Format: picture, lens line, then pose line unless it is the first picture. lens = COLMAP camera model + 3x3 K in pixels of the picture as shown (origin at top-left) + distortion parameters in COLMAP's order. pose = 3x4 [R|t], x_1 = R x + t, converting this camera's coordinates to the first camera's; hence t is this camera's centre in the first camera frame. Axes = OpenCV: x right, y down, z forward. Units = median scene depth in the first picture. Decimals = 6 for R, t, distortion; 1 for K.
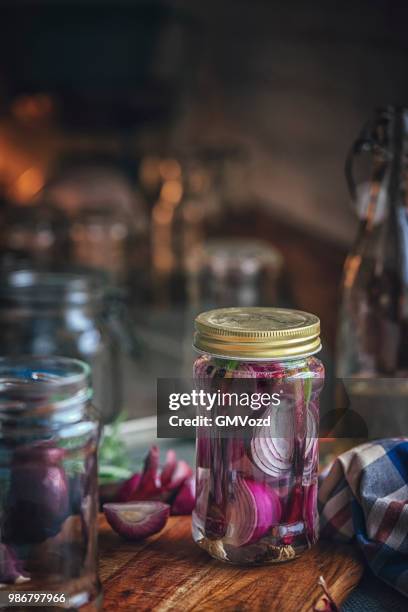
lens RADIAL K [[1739.6, 0, 204.0], [0, 1739.6, 306.0], [0, 0, 1]] dist [0.010325, -0.662849]
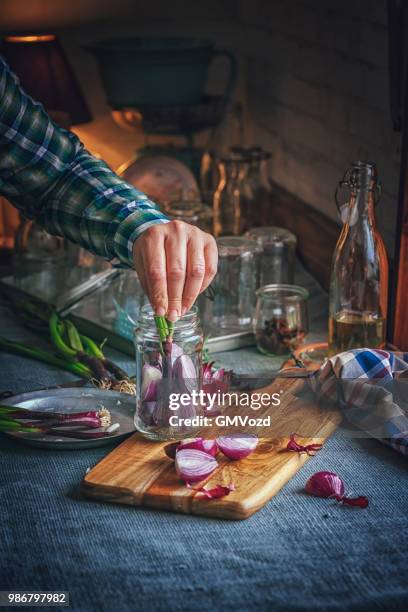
lens RADIAL K [[1739.6, 0, 204.0], [0, 1739.6, 306.0], [0, 0, 1]] dist [0.010325, -0.662849]
pose [[0.999968, -0.006647, -0.004528, -0.048194], [0.006911, 0.998101, 0.061217, -0.084084], [0.004112, -0.061247, 0.998114, -0.848436]]
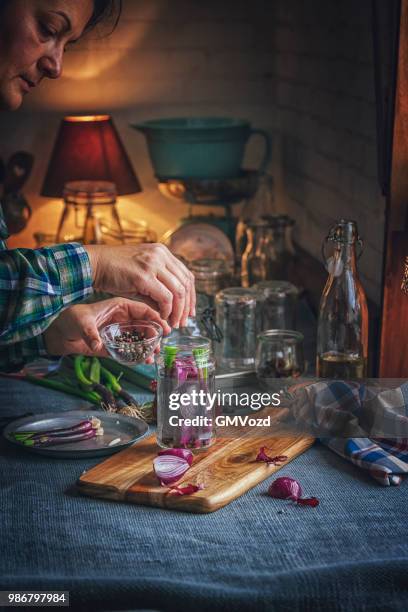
lens RADIAL K [[1739.6, 0, 204.0], [0, 1739.6, 306.0], [0, 0, 1]] dist [0.010325, -0.662849]
pose [[0.996850, 0.005623, -0.079105, 0.116696], [-0.005237, 0.999973, 0.005087, -0.025268], [0.079131, -0.004657, 0.996853, -1.129970]]
